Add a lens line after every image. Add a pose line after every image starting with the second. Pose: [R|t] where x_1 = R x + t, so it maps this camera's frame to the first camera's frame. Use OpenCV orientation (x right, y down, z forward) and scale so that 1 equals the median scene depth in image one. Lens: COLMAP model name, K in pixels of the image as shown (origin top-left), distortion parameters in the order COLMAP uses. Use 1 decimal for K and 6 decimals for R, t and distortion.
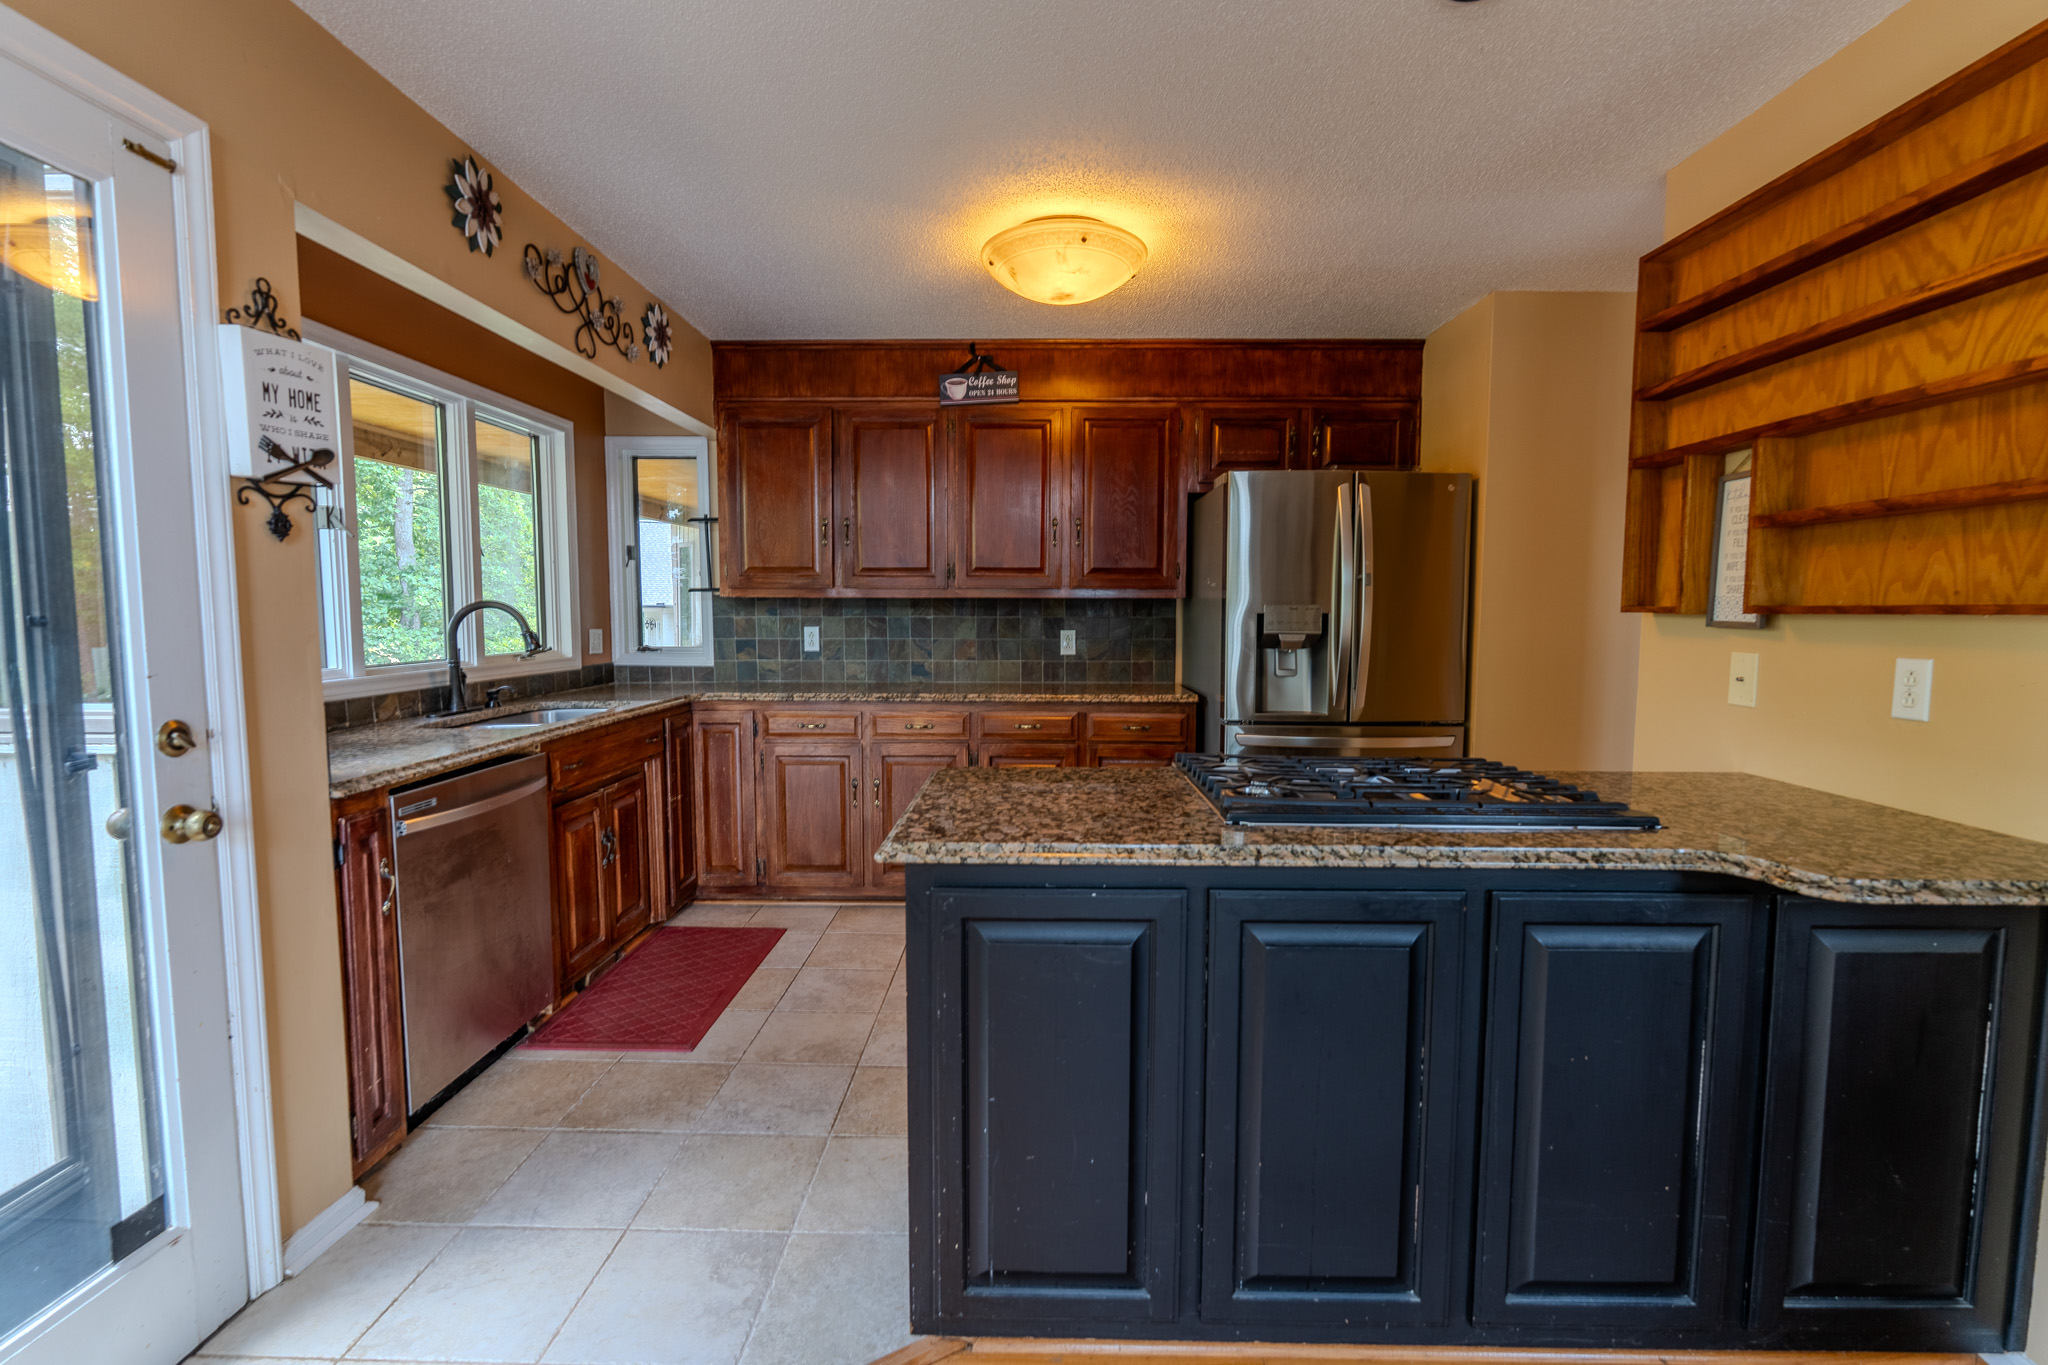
lens RADIAL K [[899.5, 0, 1024.0], [0, 899.5, 682.5], [0, 0, 1]] dist [-0.000796, -0.000573]
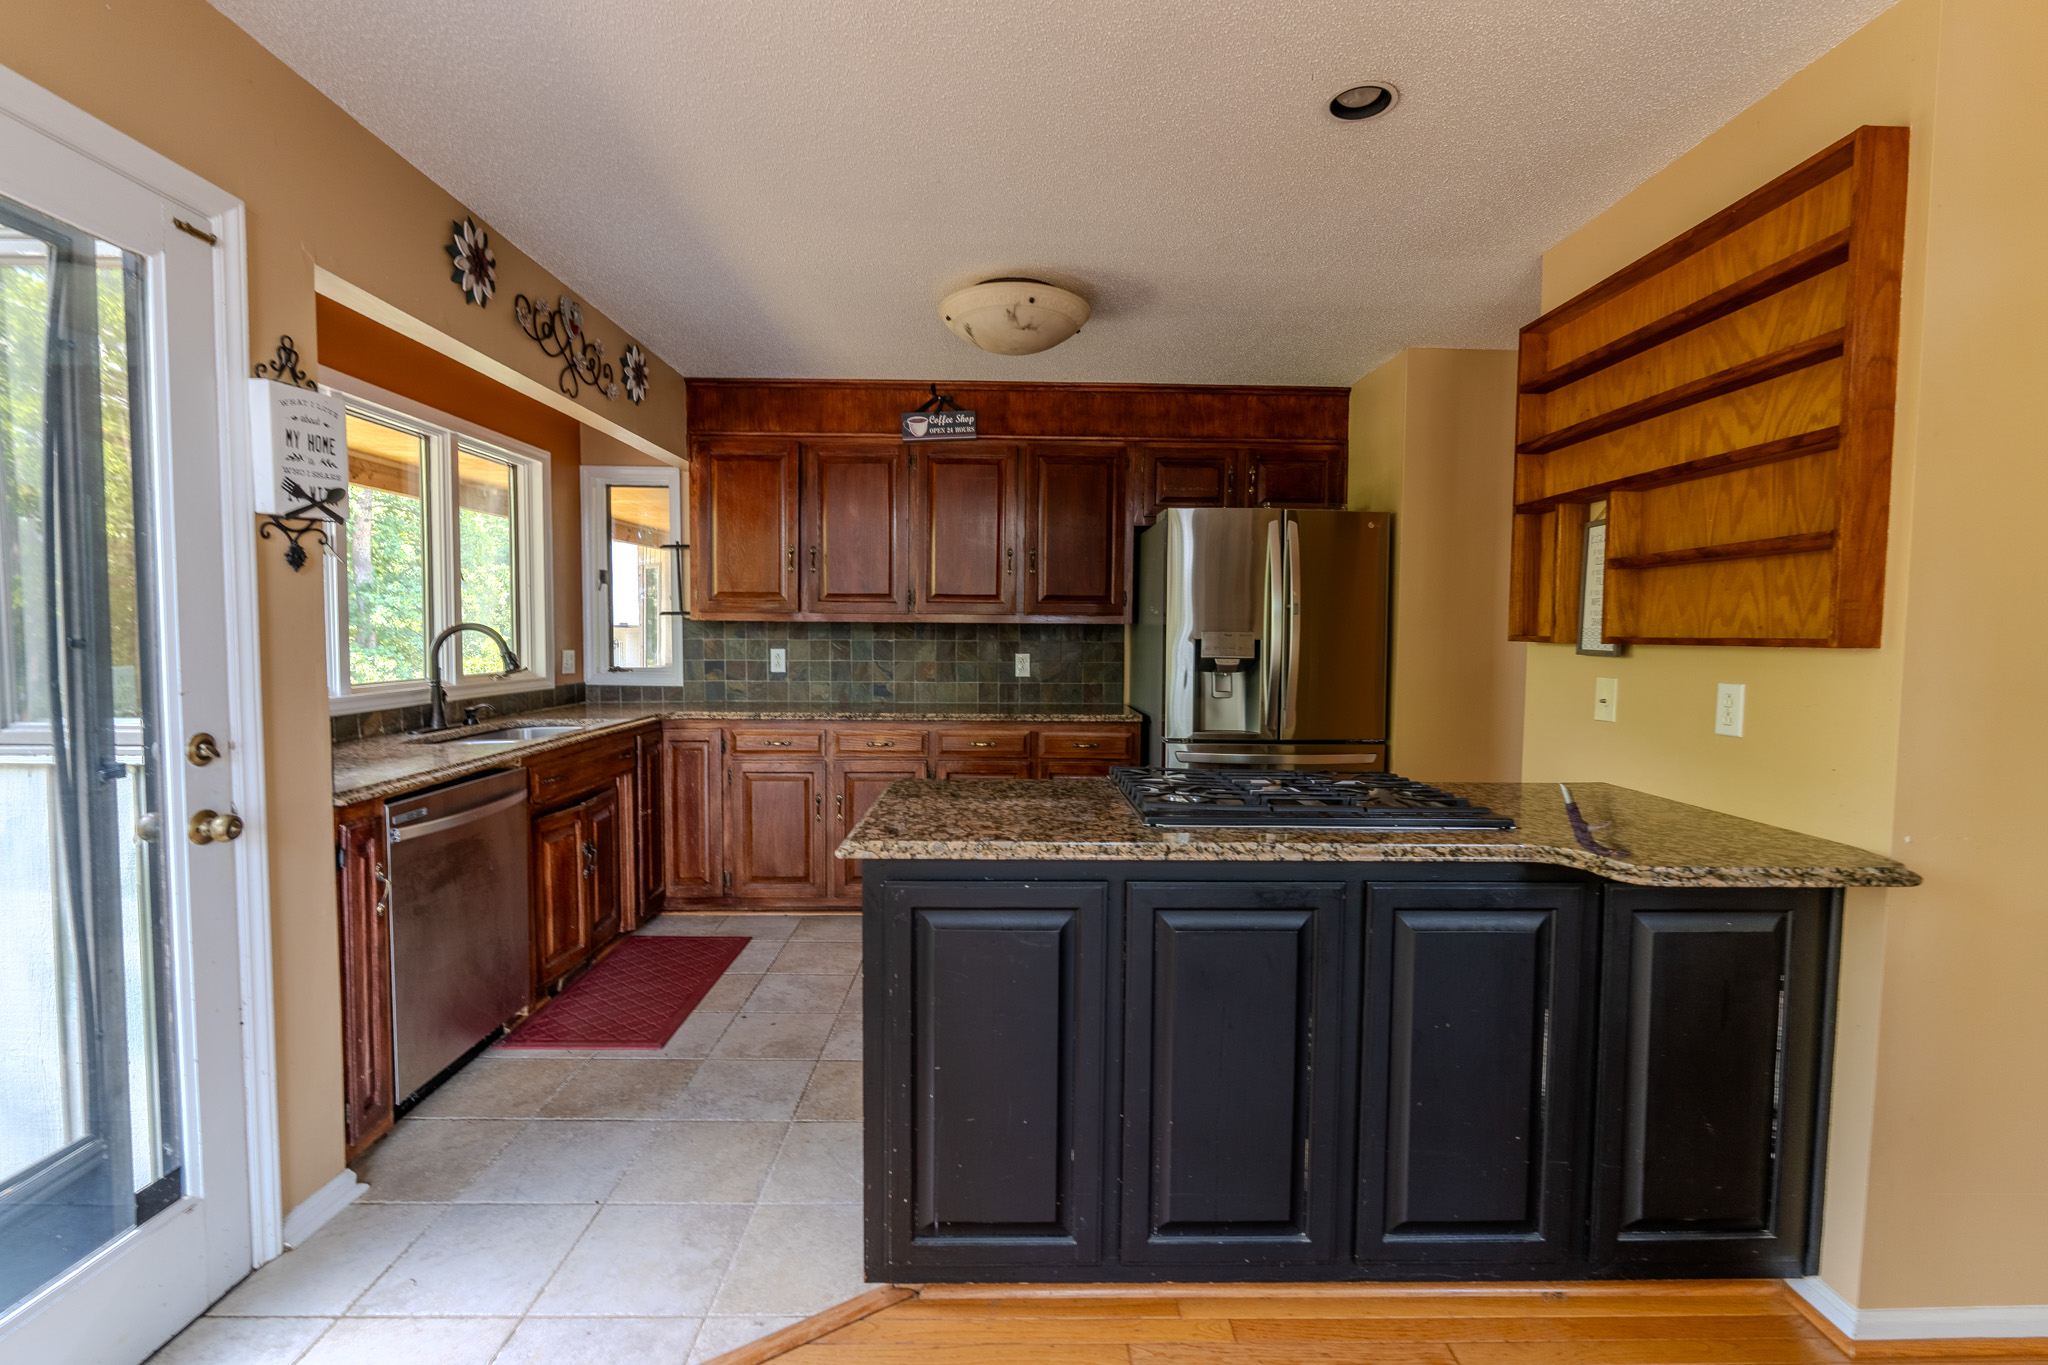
lens RADIAL K [[905.3, 0, 1020.1], [0, 905.3, 682.1], [0, 0, 1]] dist [-0.002289, -0.000008]
pose [[0.999479, 0.004051, 0.032032, 0.022961], [-0.003281, 0.999705, -0.024056, 0.002260], [-0.032120, 0.023939, 0.999197, -0.119551]]
